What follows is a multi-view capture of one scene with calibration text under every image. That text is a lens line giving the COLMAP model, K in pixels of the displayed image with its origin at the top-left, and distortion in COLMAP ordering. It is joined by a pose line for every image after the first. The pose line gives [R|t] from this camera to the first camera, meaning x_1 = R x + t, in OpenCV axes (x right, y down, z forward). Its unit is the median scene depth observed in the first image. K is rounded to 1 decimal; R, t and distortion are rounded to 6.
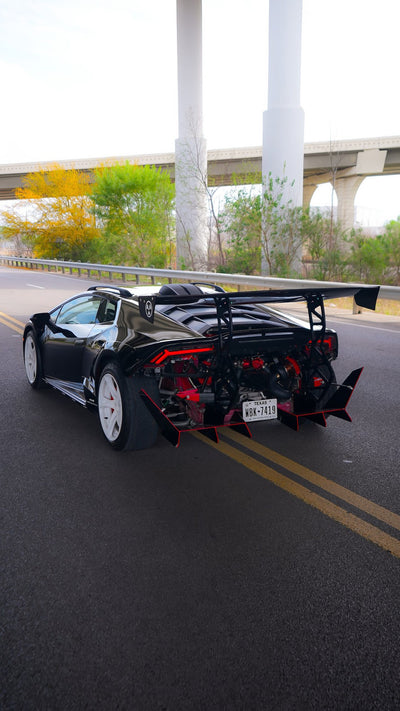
lens RADIAL K [[661.8, 0, 200.0], [0, 661.8, 355.5], [0, 0, 1]] dist [0.010384, 0.018272]
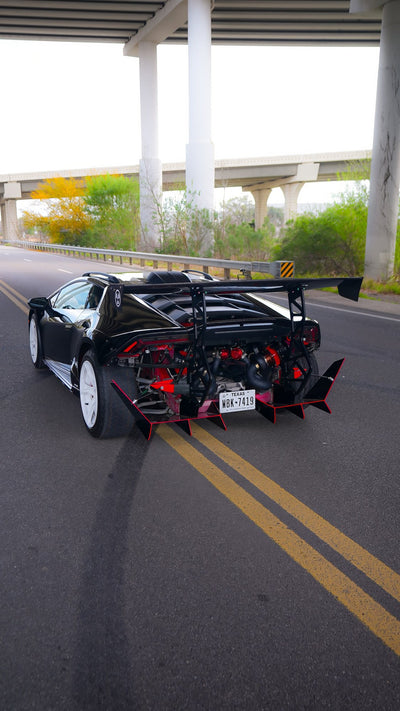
lens RADIAL K [[566.8, 0, 200.0], [0, 566.8, 355.5], [0, 0, 1]] dist [0.002016, 0.002624]
pose [[0.999617, 0.018546, -0.020528, 0.049965], [-0.017713, 0.999041, 0.040032, -0.018254], [0.021251, -0.039653, 0.998988, 0.153150]]
